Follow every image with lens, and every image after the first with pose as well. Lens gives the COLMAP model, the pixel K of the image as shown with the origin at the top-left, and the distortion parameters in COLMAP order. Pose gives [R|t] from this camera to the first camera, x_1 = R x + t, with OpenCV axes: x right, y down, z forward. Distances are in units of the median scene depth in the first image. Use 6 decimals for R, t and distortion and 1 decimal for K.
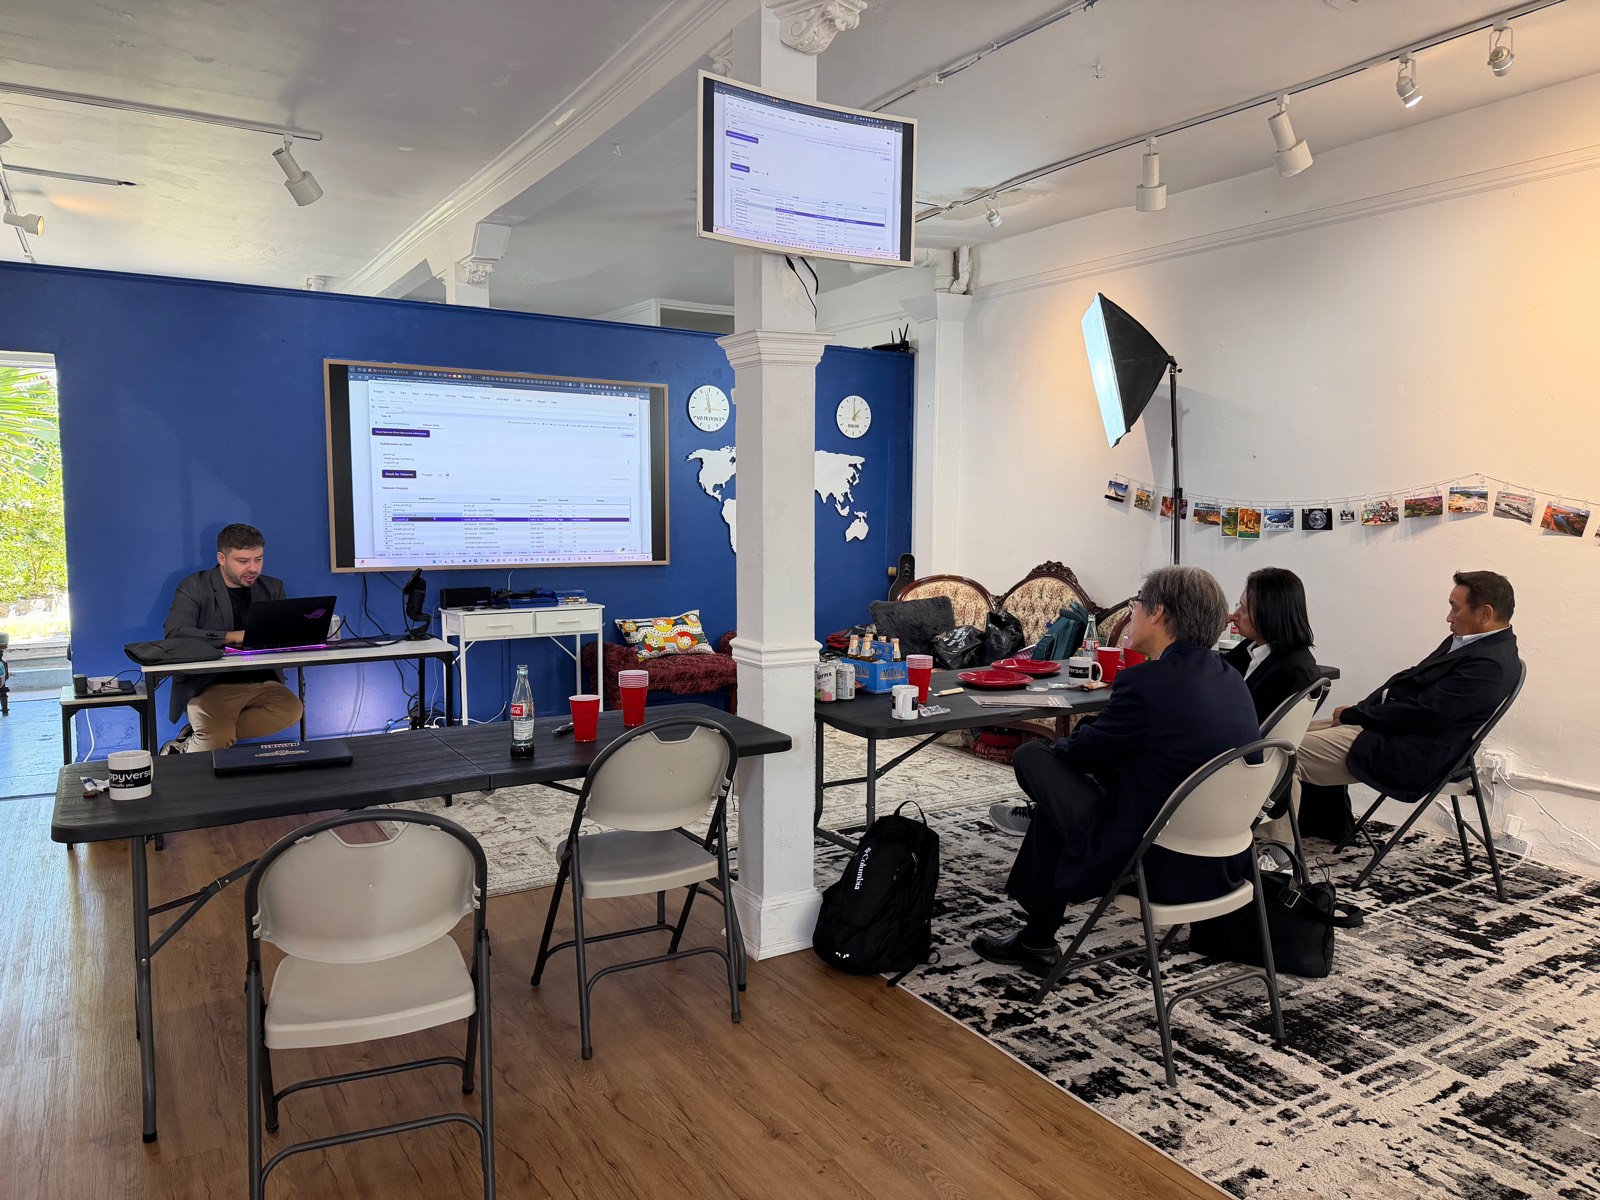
lens RADIAL K [[1109.7, 0, 839.3], [0, 1109.7, 617.2], [0, 0, 1]] dist [0.048708, -0.014623]
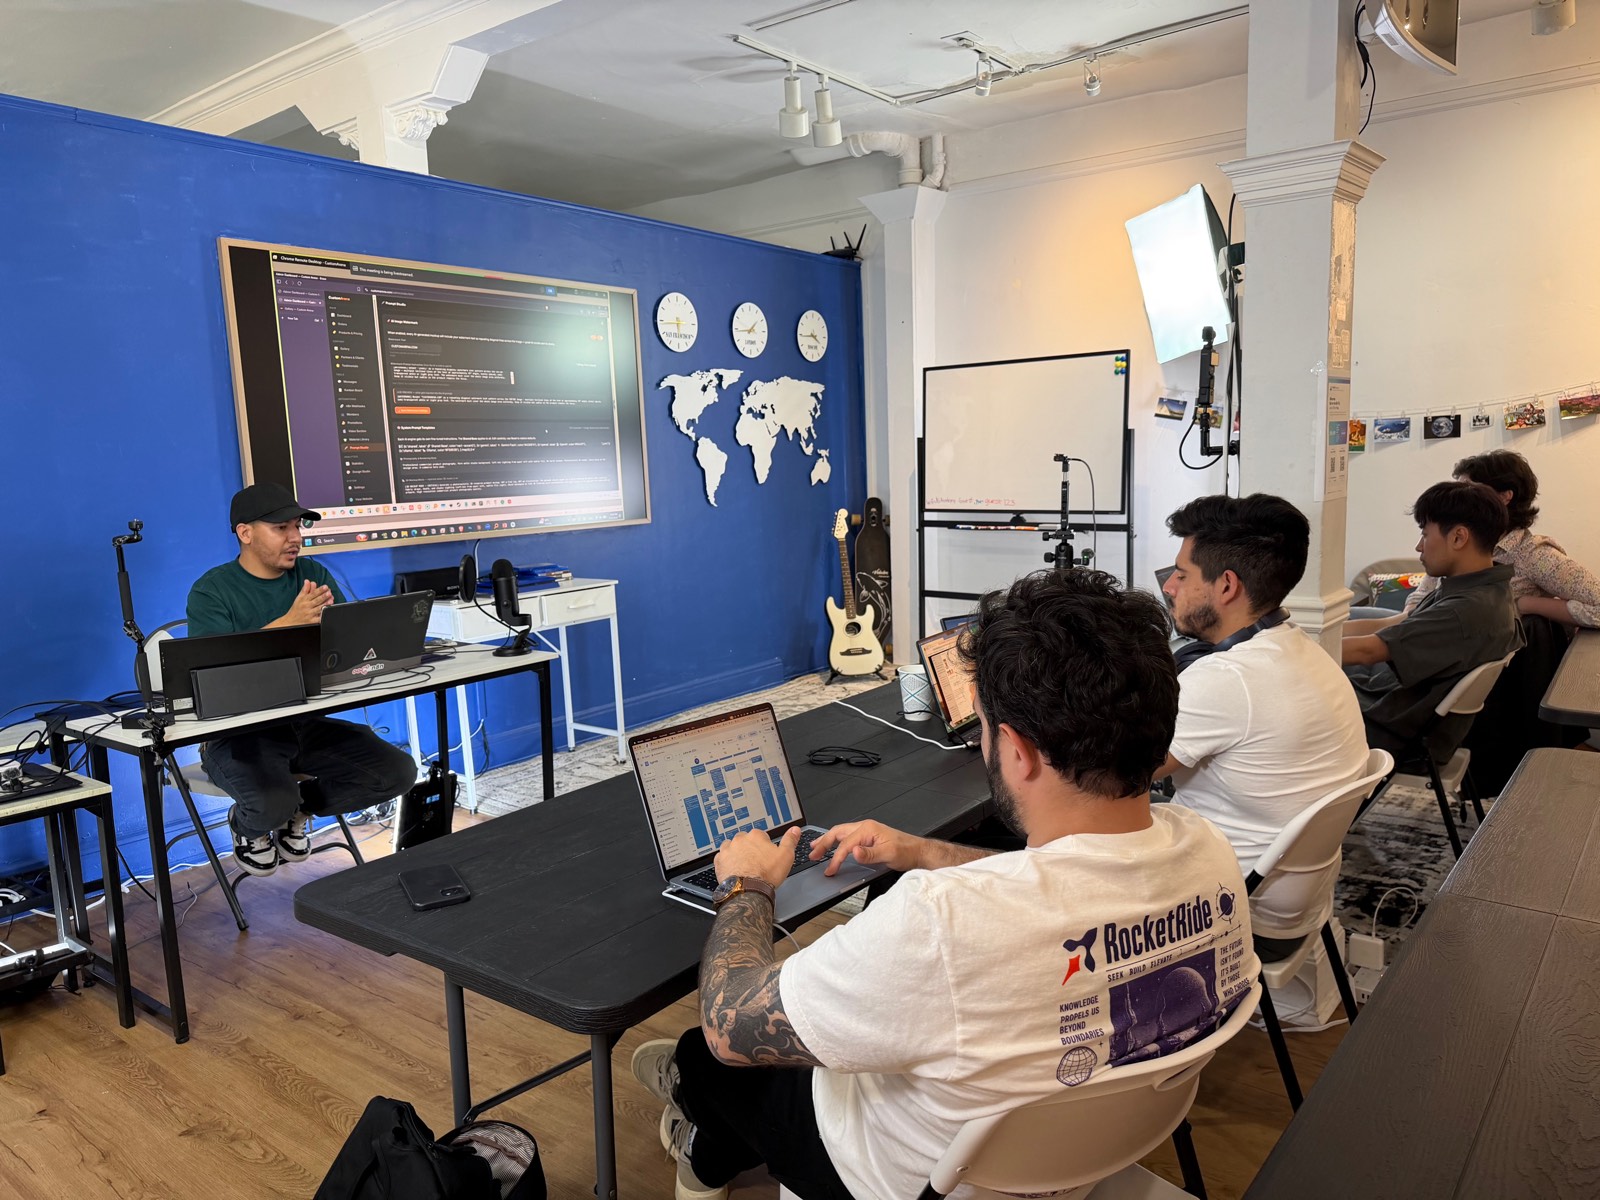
lens RADIAL K [[1109.7, 0, 858.9], [0, 1109.7, 614.5], [0, 0, 1]] dist [0.048708, -0.014623]
pose [[0.934144, -0.090812, 0.345150, -0.379217], [0.077110, 0.995599, 0.053255, -0.017971], [-0.348467, -0.023133, 0.937036, 0.275023]]
